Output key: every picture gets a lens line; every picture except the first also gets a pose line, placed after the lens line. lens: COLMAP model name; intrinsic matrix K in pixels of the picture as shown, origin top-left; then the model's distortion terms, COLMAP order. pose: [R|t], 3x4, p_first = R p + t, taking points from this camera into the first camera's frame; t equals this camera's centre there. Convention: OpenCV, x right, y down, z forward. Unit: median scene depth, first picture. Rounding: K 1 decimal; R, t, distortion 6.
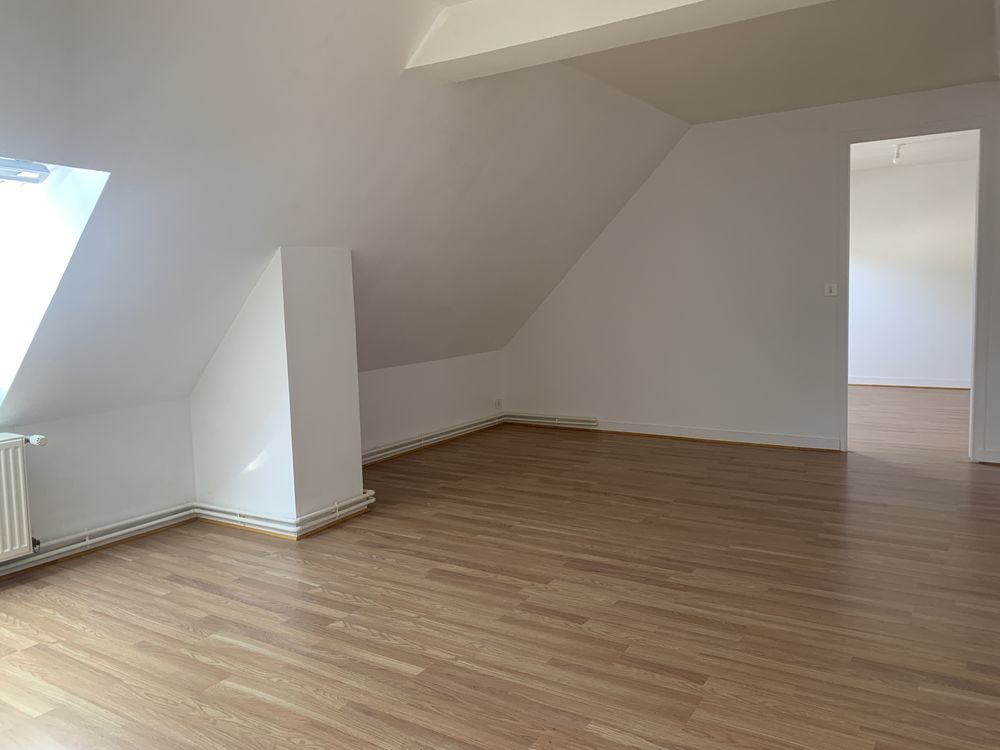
lens RADIAL K [[773.3, 0, 500.9], [0, 773.3, 375.8], [0, 0, 1]] dist [0.006600, 0.003685]
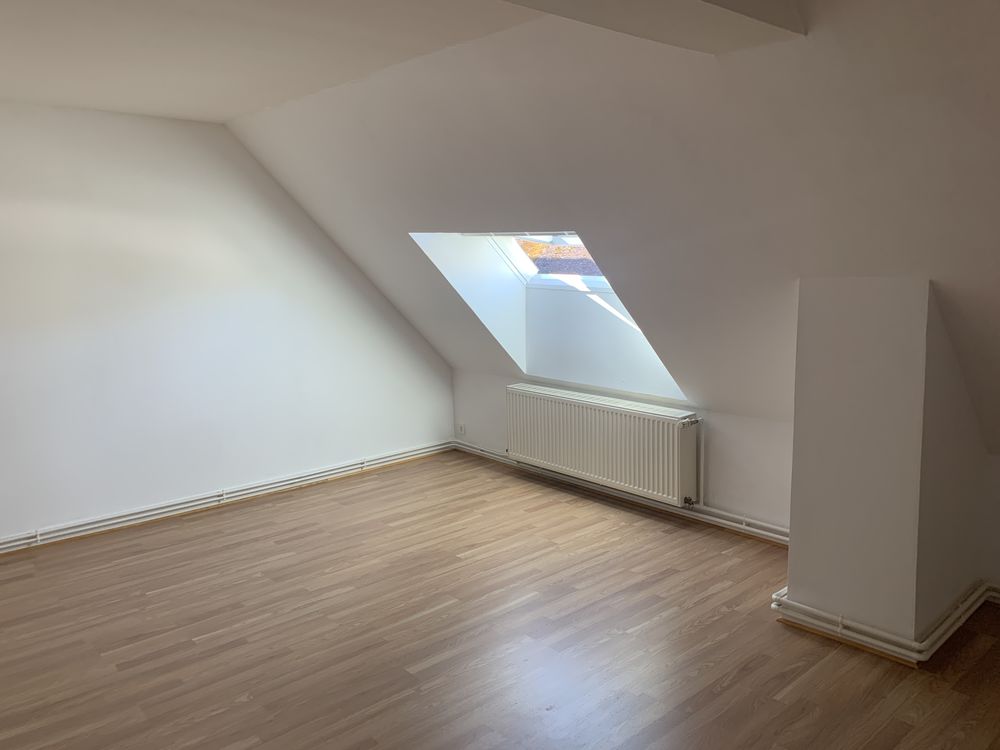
lens RADIAL K [[773.3, 0, 501.5], [0, 773.3, 373.9], [0, 0, 1]] dist [0.006600, 0.003685]
pose [[-0.271642, 0.183621, -0.944719, 0.616095], [-0.084395, 0.973303, 0.213444, -0.223630], [0.958691, 0.137710, -0.248894, 0.948613]]
